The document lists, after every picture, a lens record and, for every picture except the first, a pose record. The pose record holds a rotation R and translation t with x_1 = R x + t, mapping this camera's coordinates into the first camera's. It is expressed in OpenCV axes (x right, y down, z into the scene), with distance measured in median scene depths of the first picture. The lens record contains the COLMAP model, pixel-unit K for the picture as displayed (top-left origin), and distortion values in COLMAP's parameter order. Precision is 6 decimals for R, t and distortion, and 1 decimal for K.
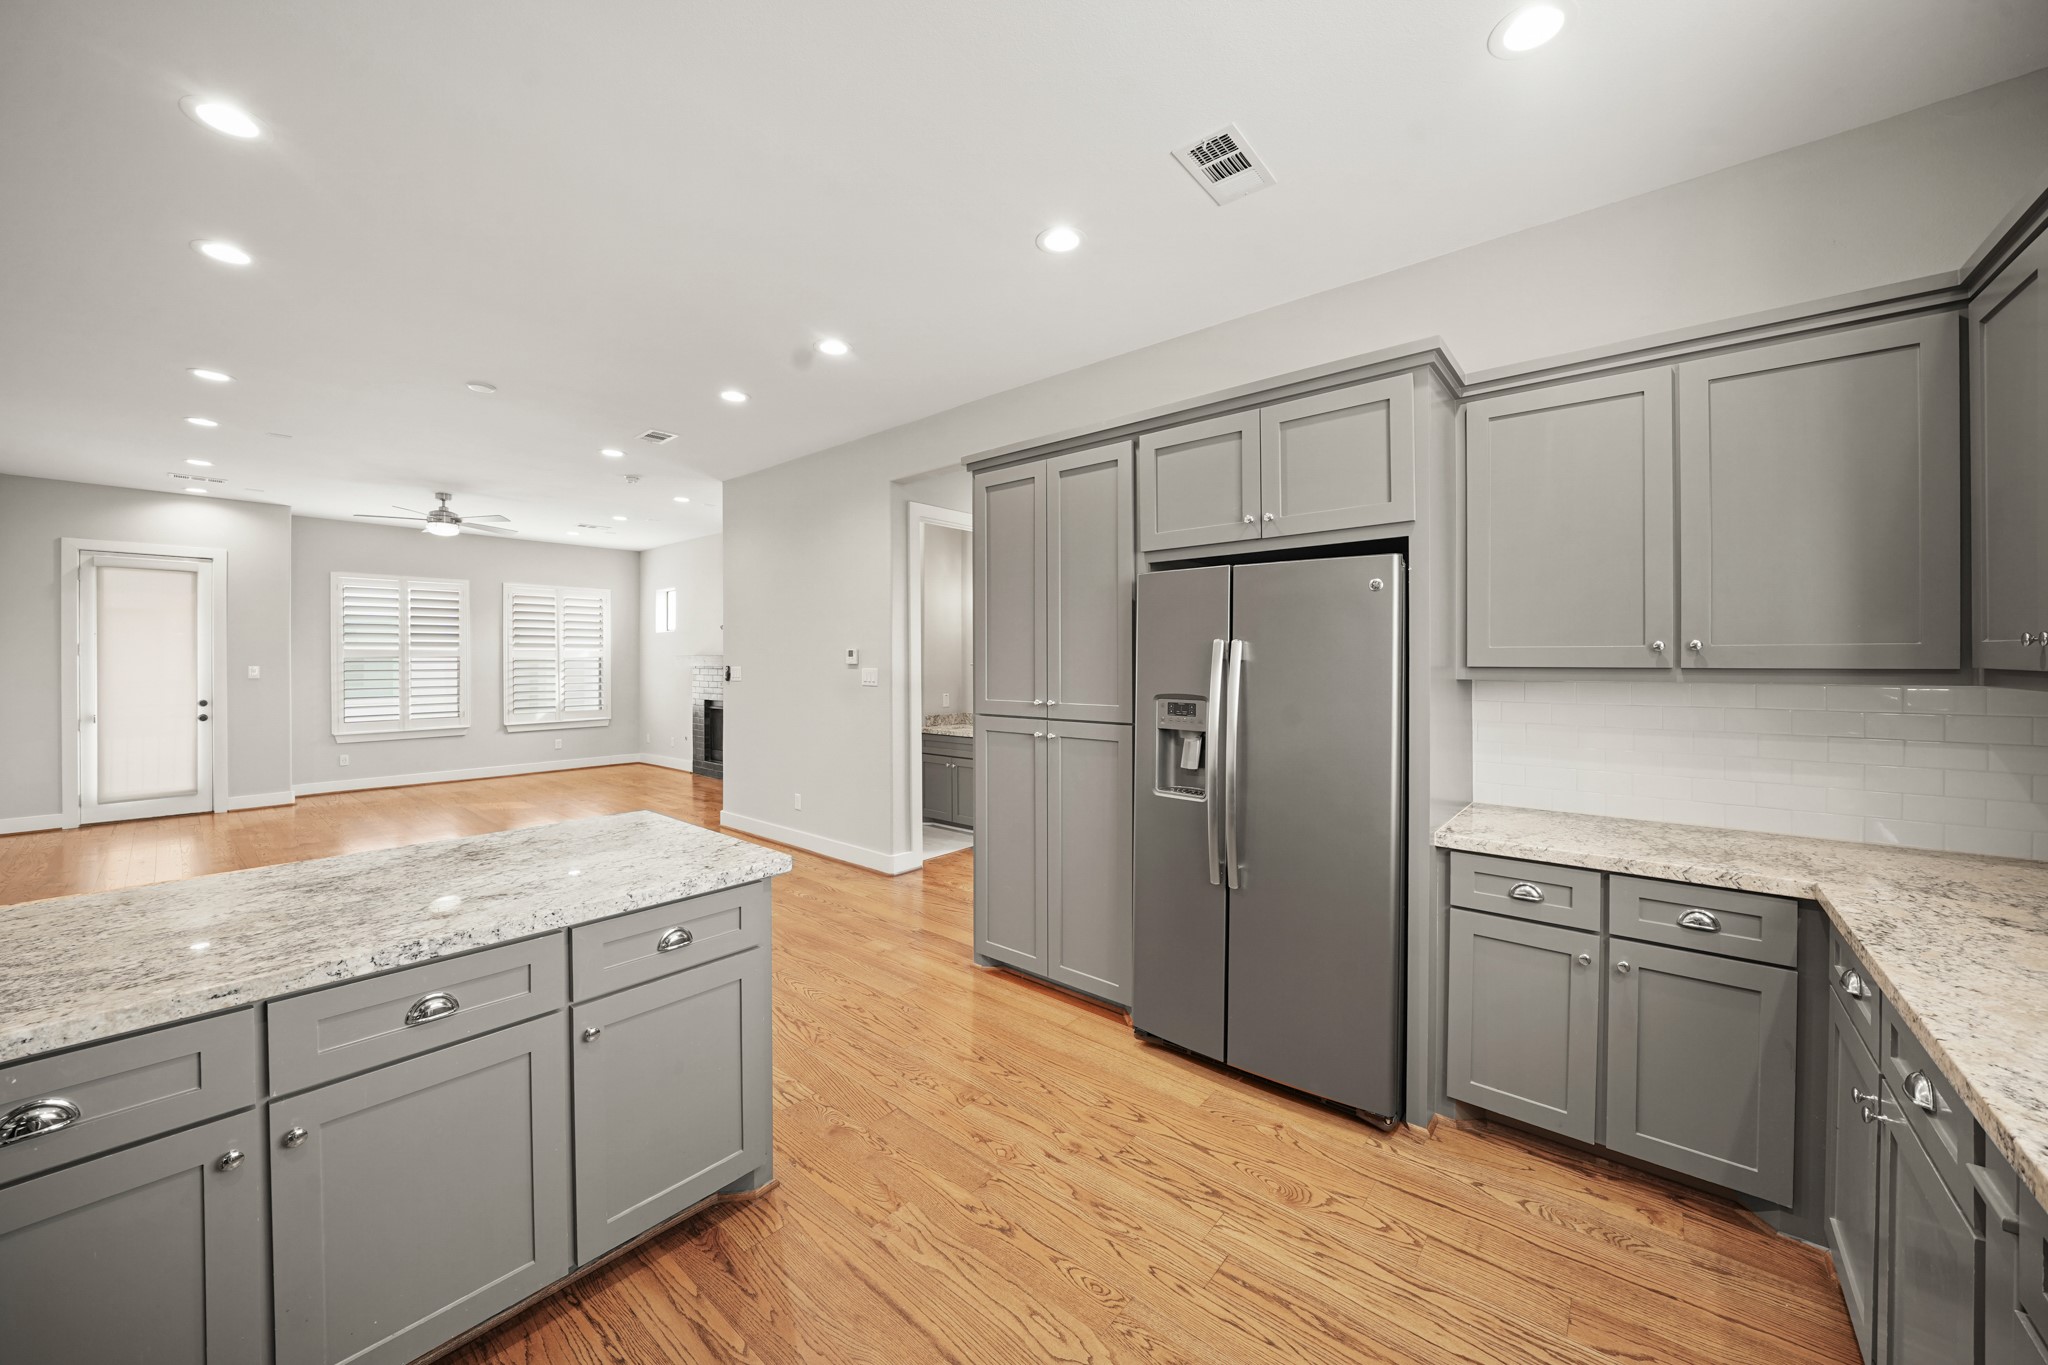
lens RADIAL K [[764.3, 0, 1022.6], [0, 764.3, 680.4], [0, 0, 1]] dist [0.000786, 0.000379]
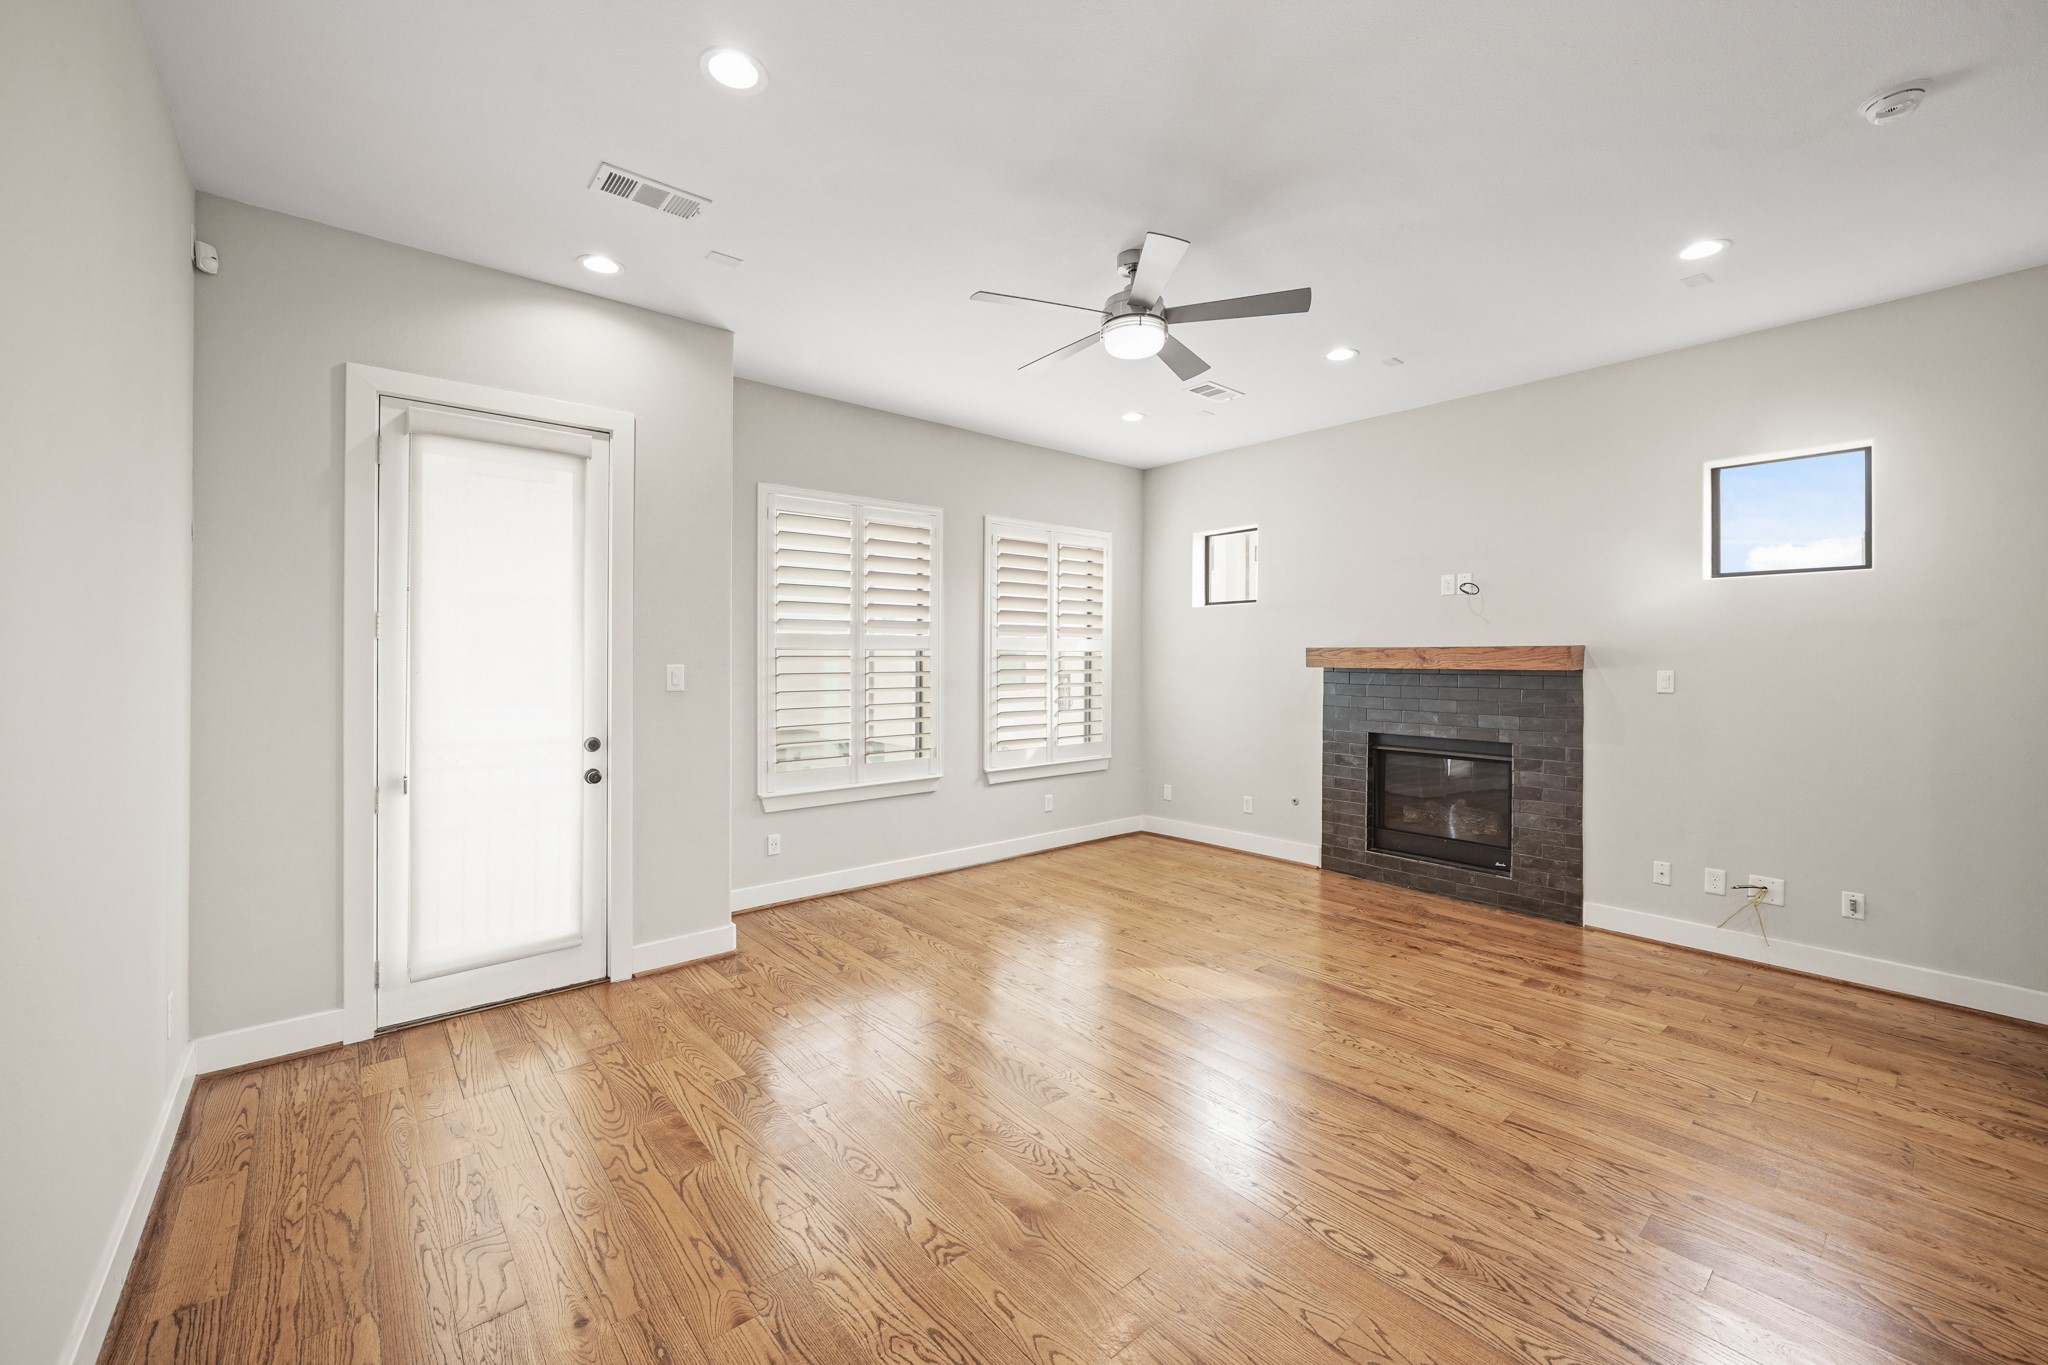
lens RADIAL K [[796.4, 0, 1023.4], [0, 796.4, 680.4], [0, 0, 1]] dist [-0.008171, 0.000856]
pose [[0.989887, 0.005948, -0.141736, -0.743079], [-0.006294, 0.999978, -0.001992, -0.009403], [0.141721, 0.002864, 0.989902, 0.560931]]
